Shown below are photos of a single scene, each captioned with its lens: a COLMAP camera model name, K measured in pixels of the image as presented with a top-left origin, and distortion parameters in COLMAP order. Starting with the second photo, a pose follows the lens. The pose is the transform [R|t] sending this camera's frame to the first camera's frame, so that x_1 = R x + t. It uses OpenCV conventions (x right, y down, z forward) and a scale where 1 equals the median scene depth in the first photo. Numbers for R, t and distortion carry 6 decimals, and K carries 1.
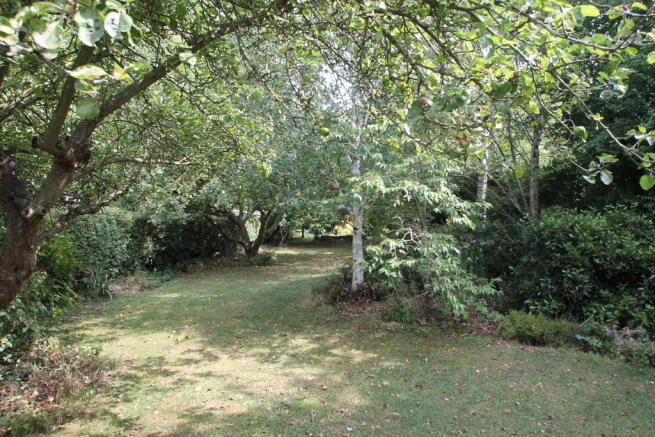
lens RADIAL K [[450.4, 0, 326.6], [0, 450.4, 217.4], [0, 0, 1]] dist [-0.001603, -0.001538]
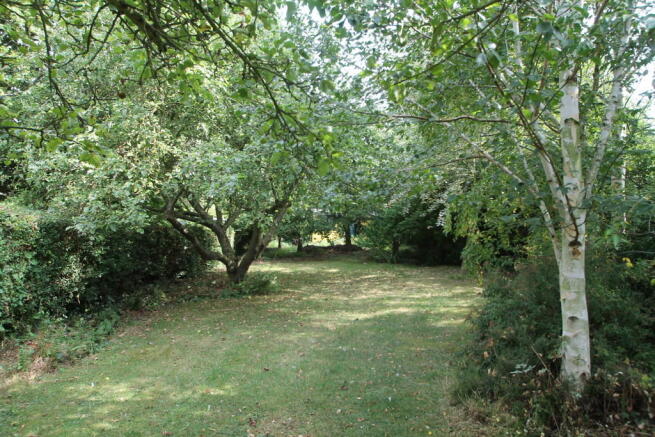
lens RADIAL K [[450.4, 0, 328.7], [0, 450.4, 220.0], [0, 0, 1]] dist [-0.001603, -0.001538]
pose [[0.993439, 0.000883, 0.114358, -0.143007], [0.000265, 0.999950, -0.010018, 0.004295], [-0.114361, 0.009982, 0.993389, 0.409078]]
